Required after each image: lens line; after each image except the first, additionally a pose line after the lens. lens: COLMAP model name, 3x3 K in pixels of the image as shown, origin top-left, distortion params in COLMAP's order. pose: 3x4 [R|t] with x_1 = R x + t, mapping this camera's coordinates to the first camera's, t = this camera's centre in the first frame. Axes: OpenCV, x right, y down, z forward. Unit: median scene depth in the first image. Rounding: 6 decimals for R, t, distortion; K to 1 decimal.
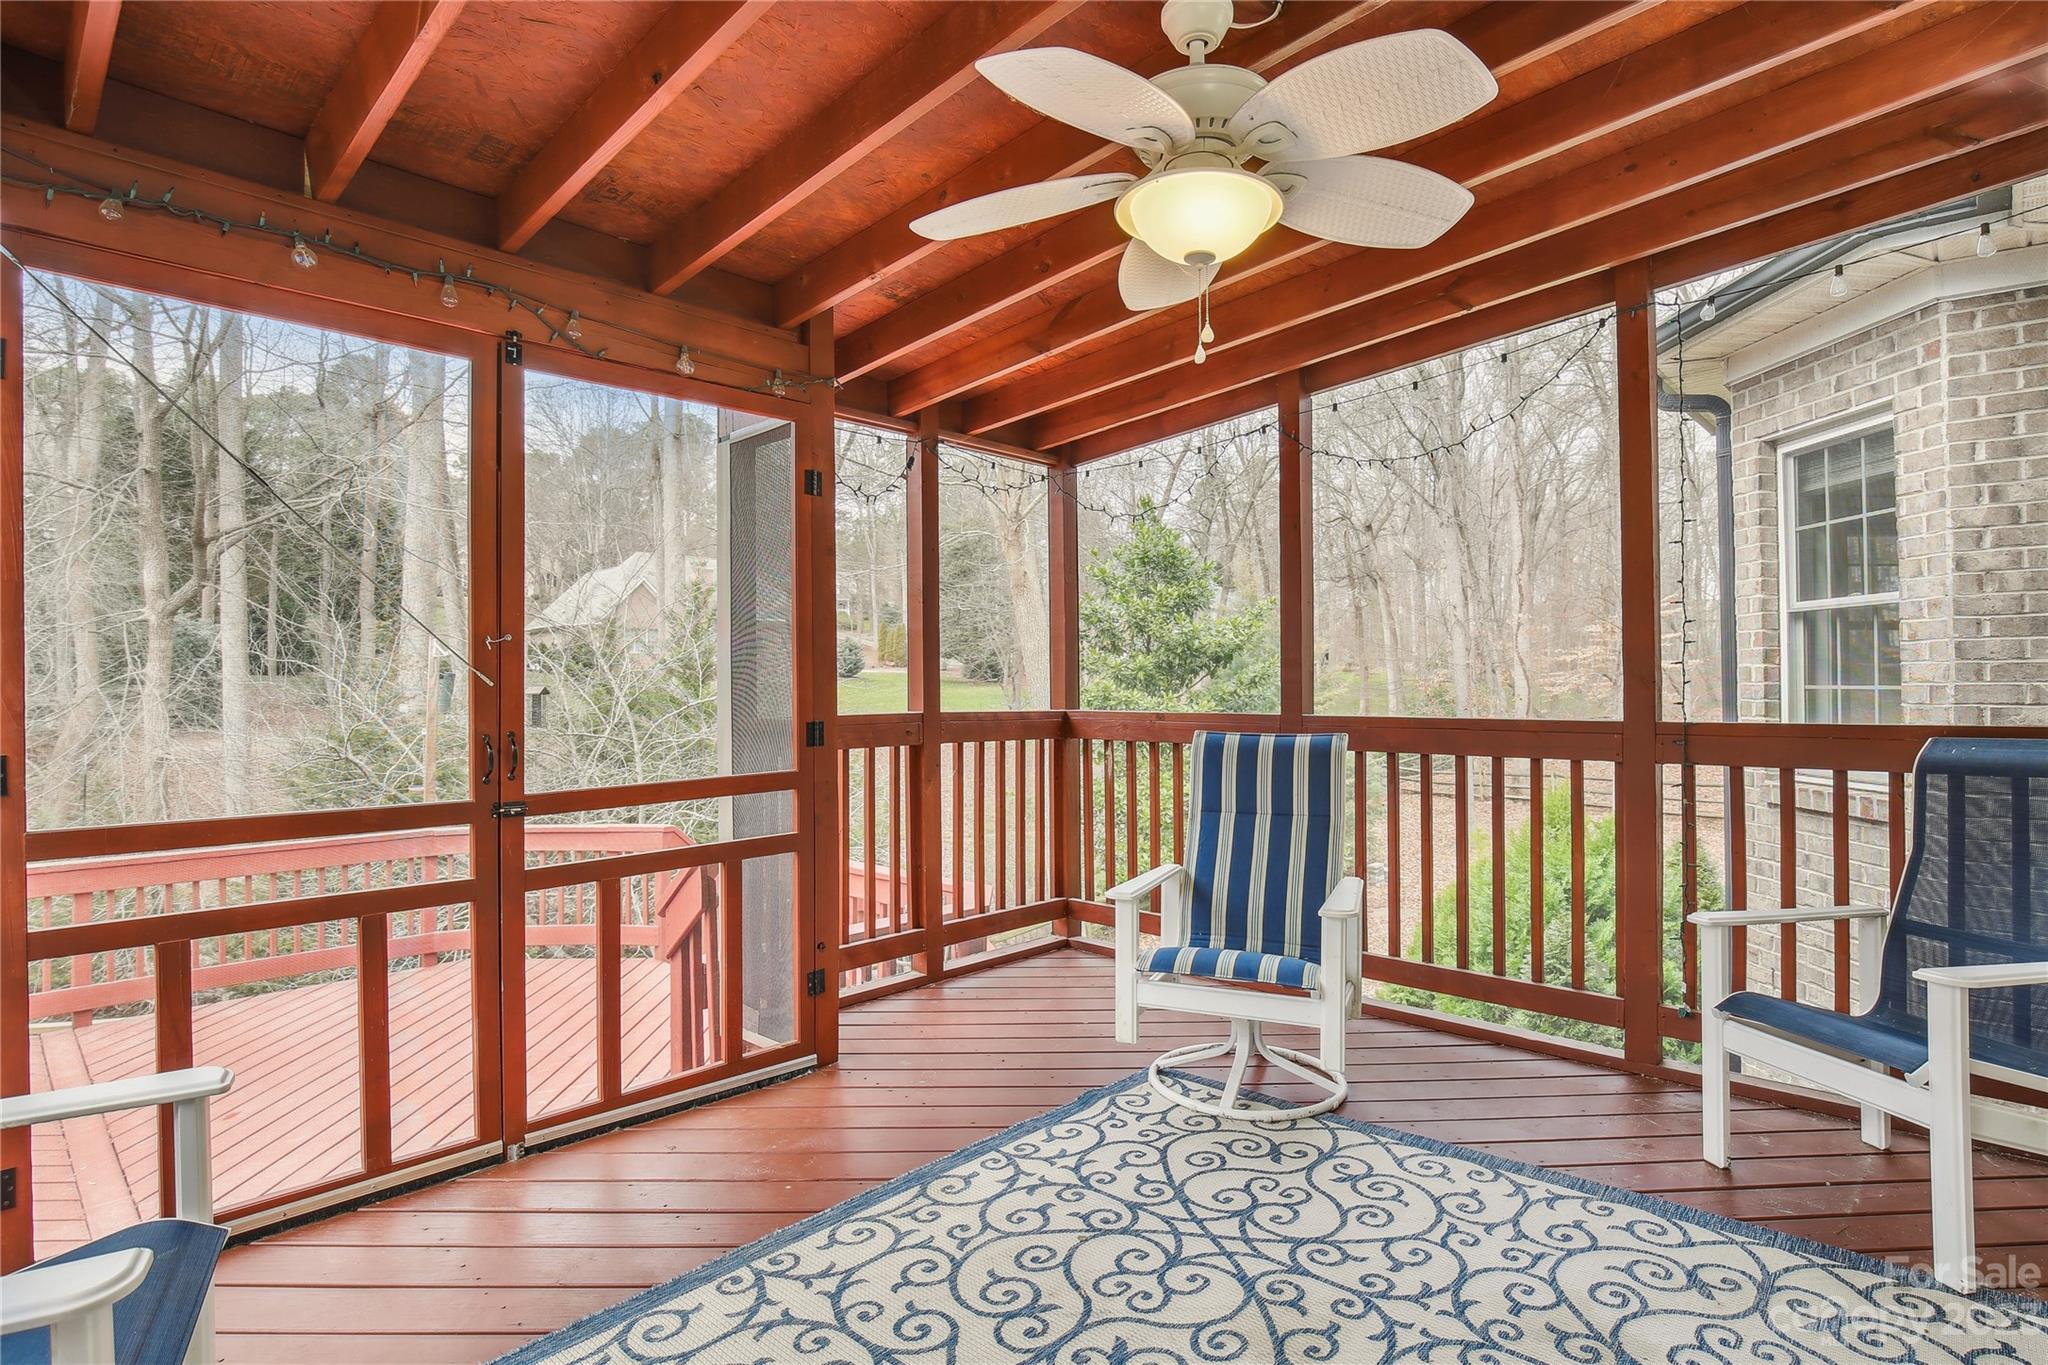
lens RADIAL K [[1045.5, 0, 1041.6], [0, 1045.5, 673.6], [0, 0, 1]] dist [-0.024366, 0.004395]
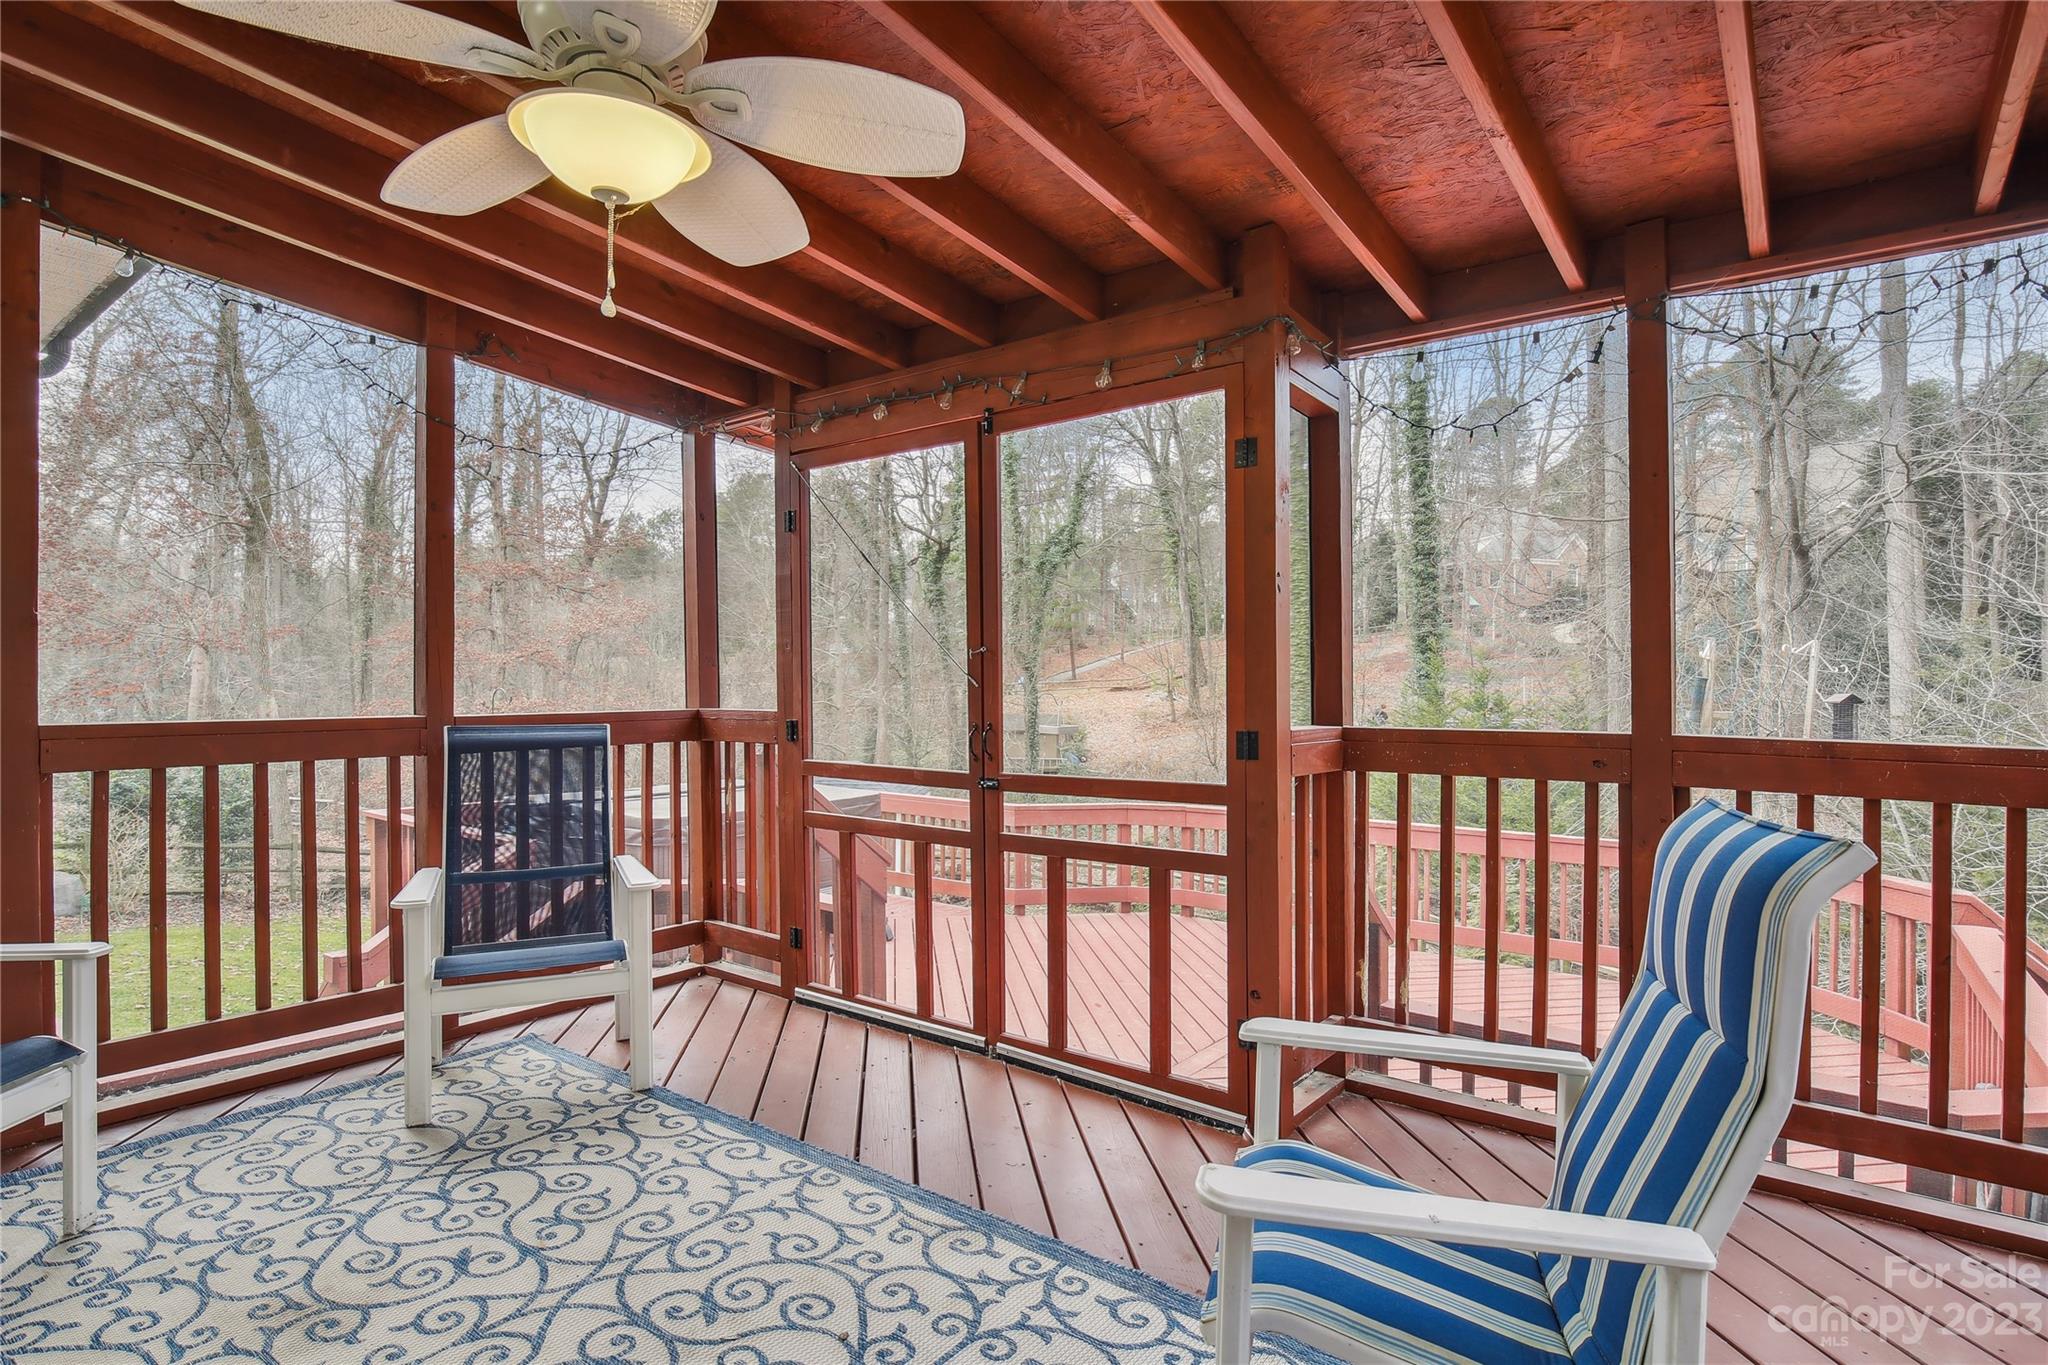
lens RADIAL K [[1045.5, 0, 1027.1], [0, 1045.5, 679.7], [0, 0, 1]] dist [-0.024366, 0.004395]
pose [[0.101844, -0.001899, -0.994799, 0.616661], [0.007860, 0.999968, -0.001105, 0.003920], [0.994769, -0.007707, 0.101855, 0.728725]]
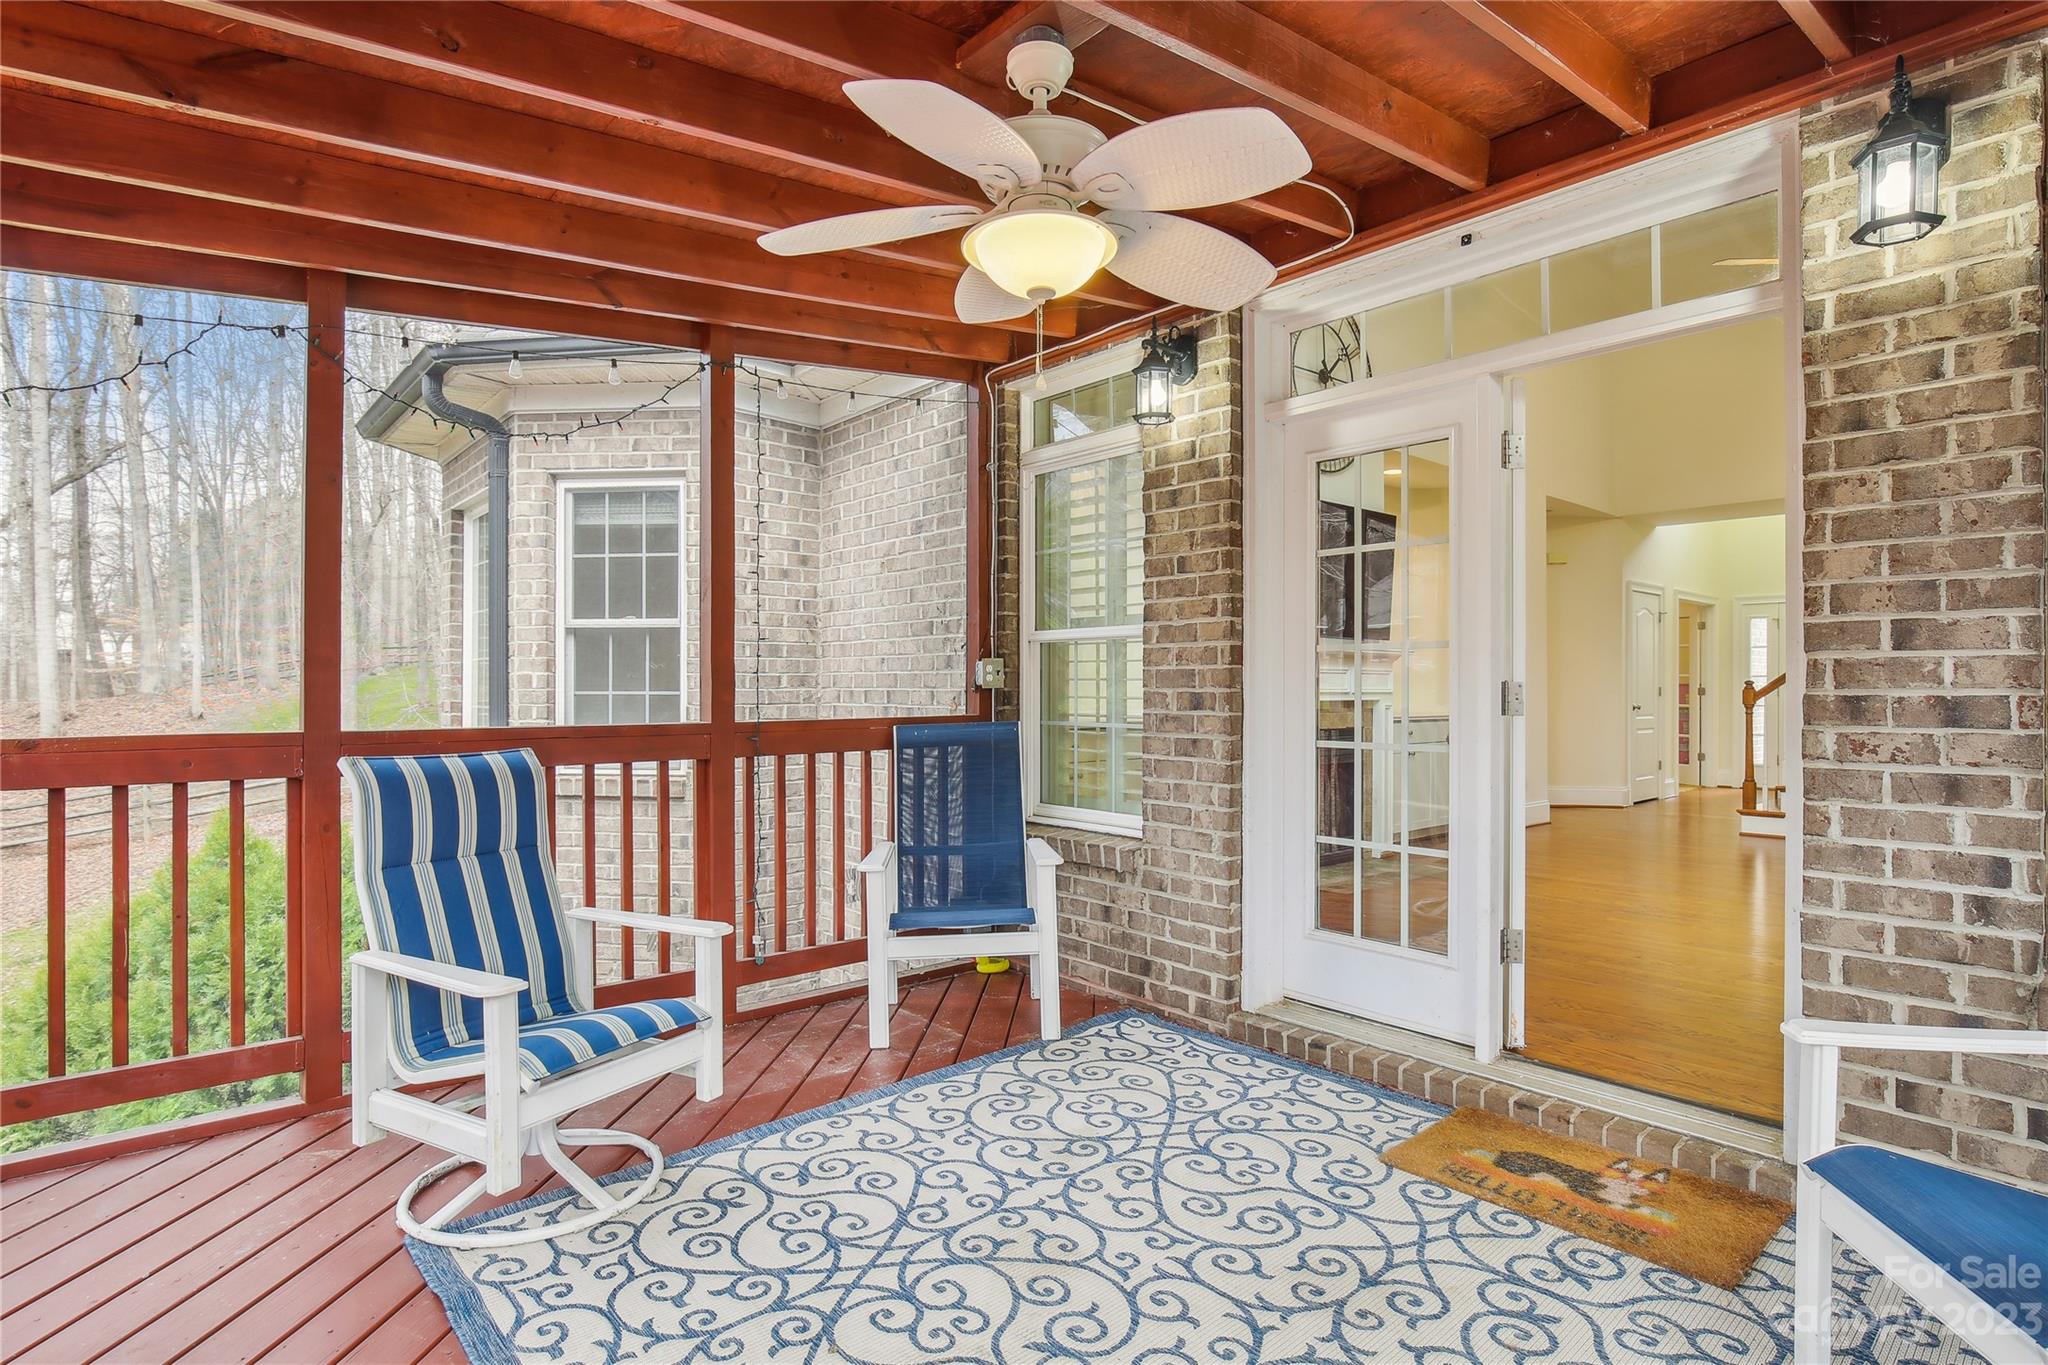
lens RADIAL K [[1045.5, 0, 1035.7], [0, 1045.5, 696.4], [0, 0, 1]] dist [-0.024366, 0.004395]
pose [[0.121073, -0.006890, 0.992620, -0.523116], [-0.006208, 0.999951, 0.007699, 0.006239], [-0.992624, -0.007094, 0.121025, 0.504519]]
